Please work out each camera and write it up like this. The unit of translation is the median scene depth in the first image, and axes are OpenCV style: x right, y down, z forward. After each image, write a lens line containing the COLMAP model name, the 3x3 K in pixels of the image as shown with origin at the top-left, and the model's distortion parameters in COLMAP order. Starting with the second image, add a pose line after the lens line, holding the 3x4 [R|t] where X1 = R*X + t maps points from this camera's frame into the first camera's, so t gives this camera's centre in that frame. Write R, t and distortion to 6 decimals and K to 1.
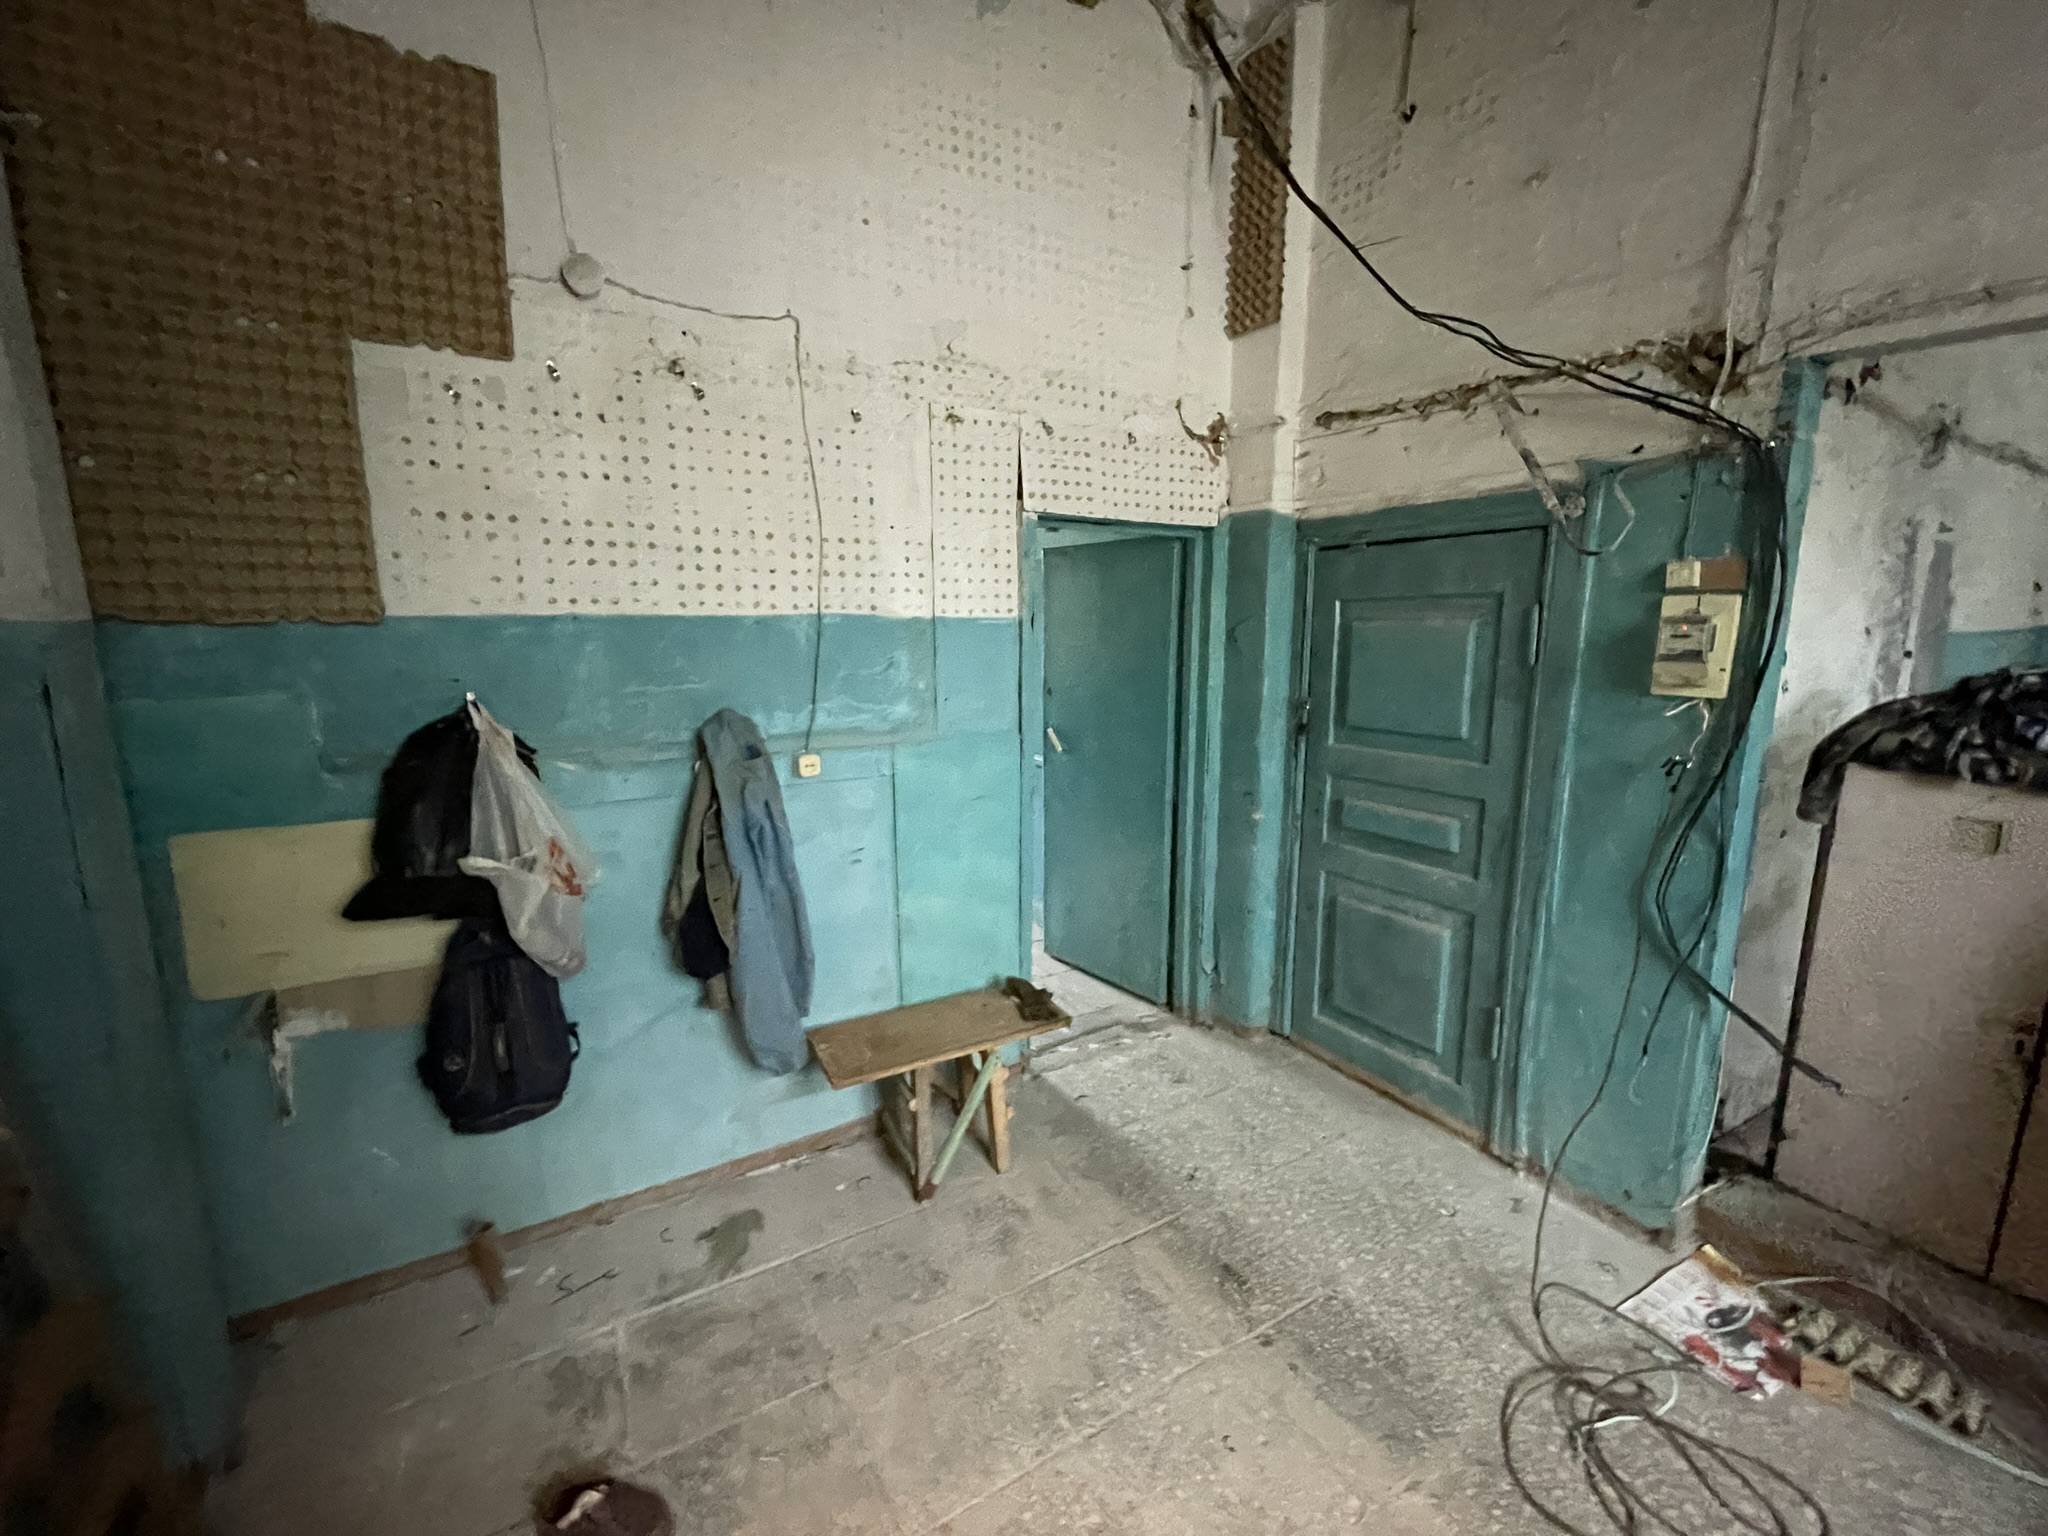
lens RADIAL K [[832.4, 0, 1025.9], [0, 832.4, 768.2], [0, 0, 1]] dist [-0.003806, 0.000111]
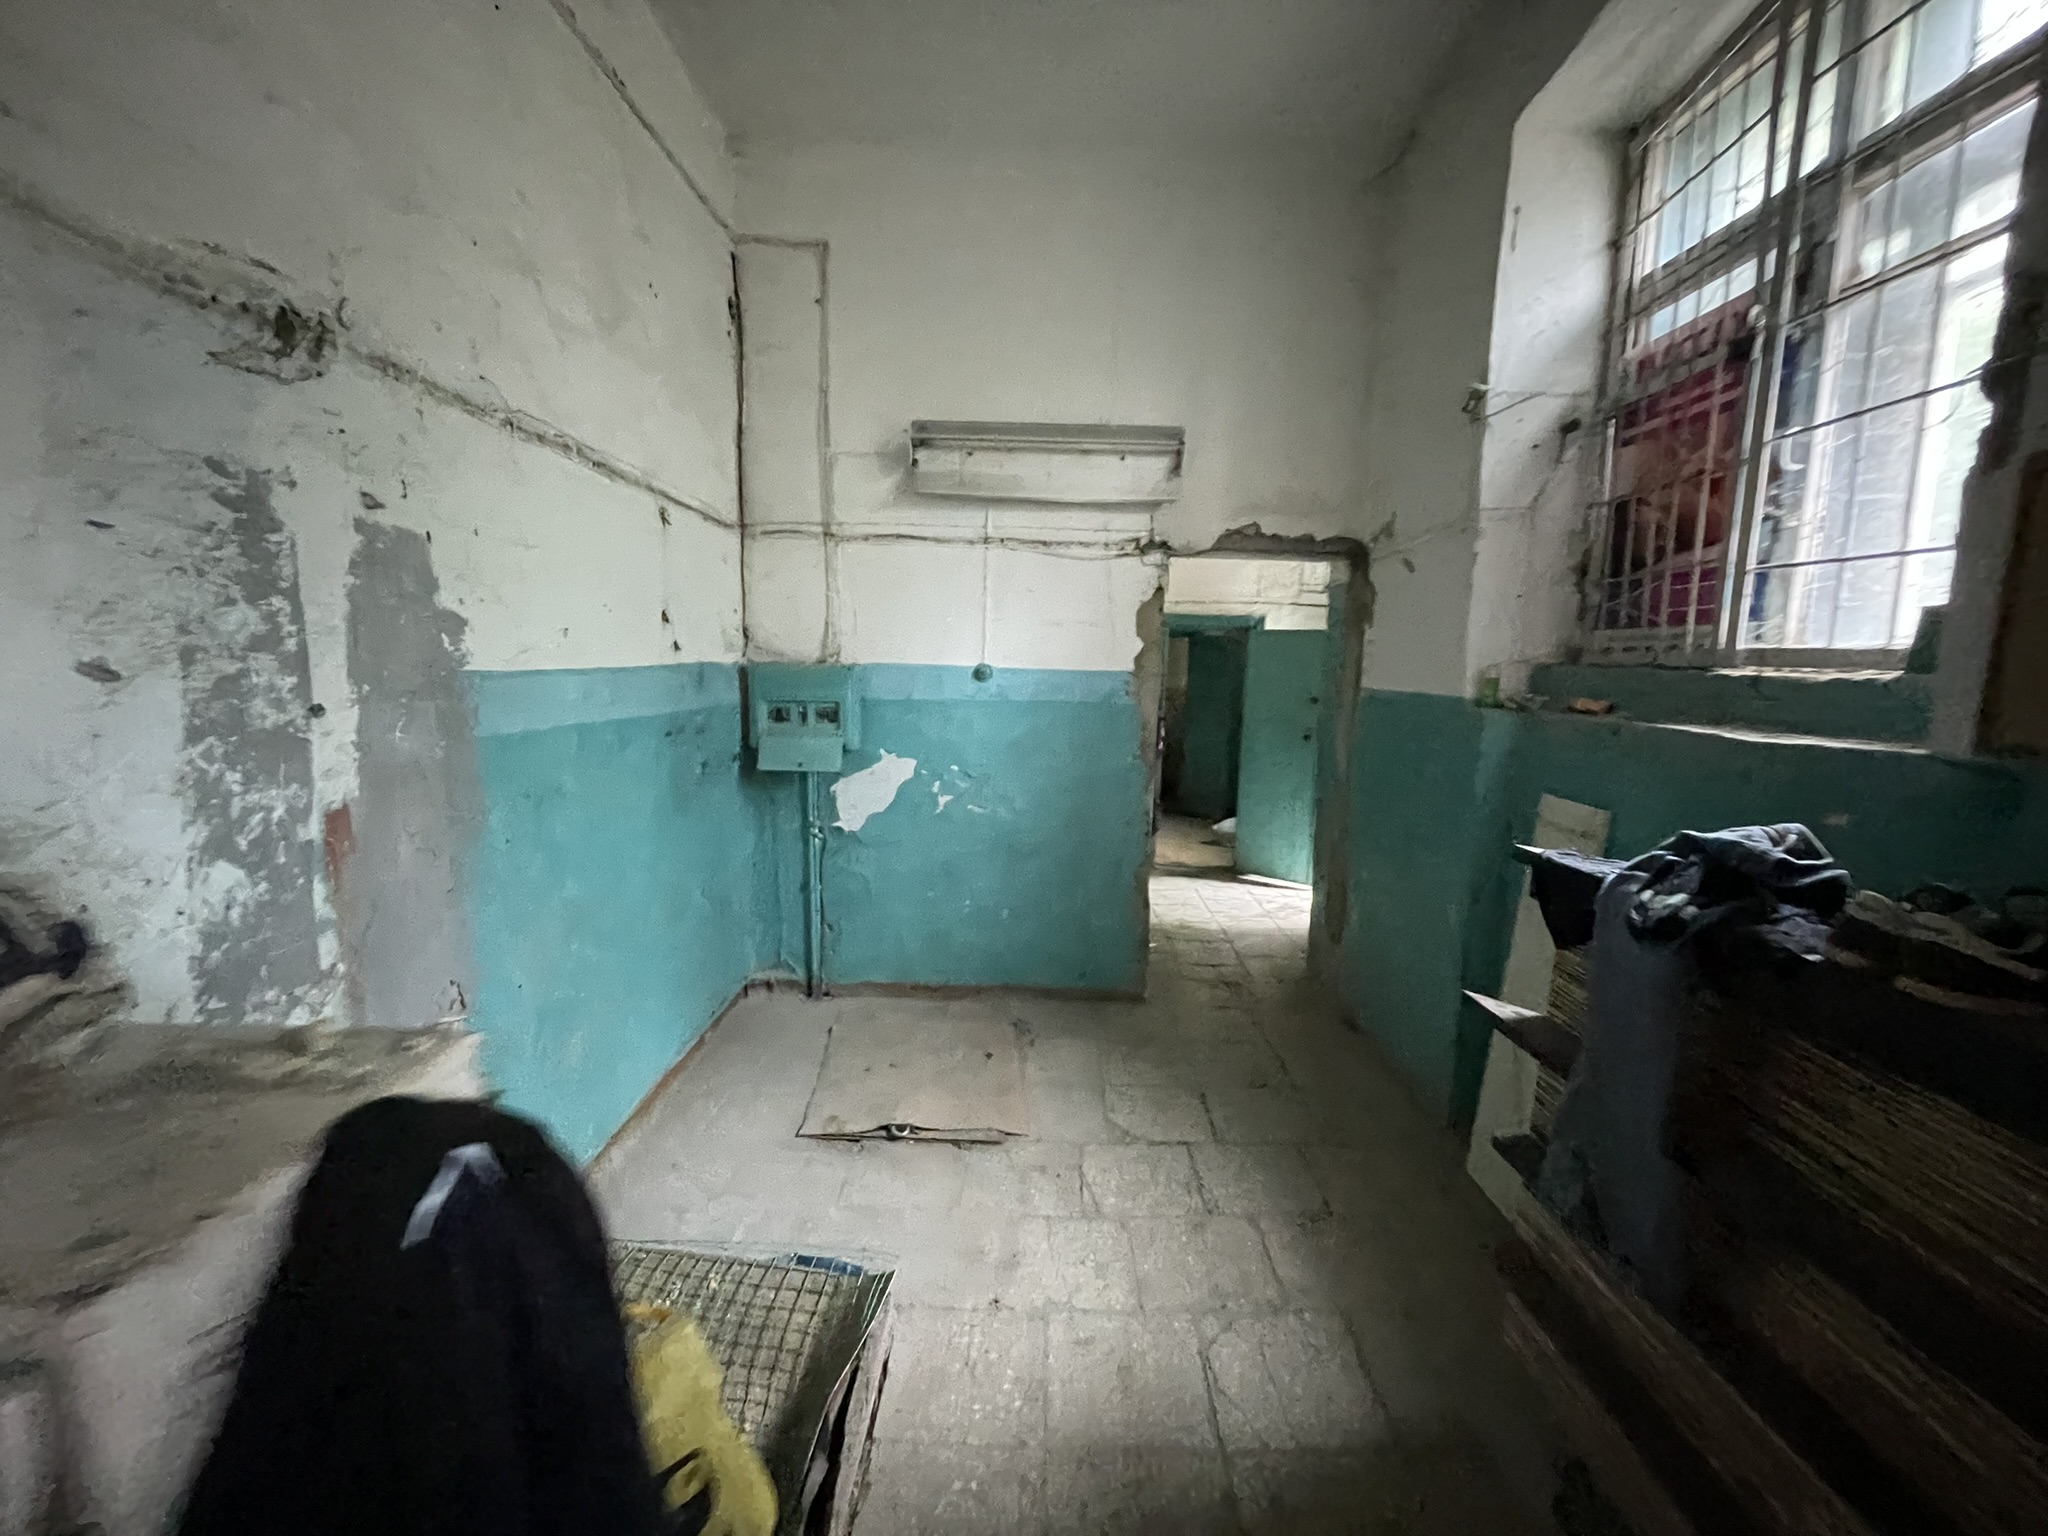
lens RADIAL K [[832.4, 0, 1034.0], [0, 832.4, 760.4], [0, 0, 1]] dist [-0.003806, 0.000111]
pose [[0.511298, -0.090338, 0.854642, 0.999659], [0.127937, 0.991380, 0.028252, -0.068653], [-0.849827, 0.094895, 0.518448, 0.351733]]
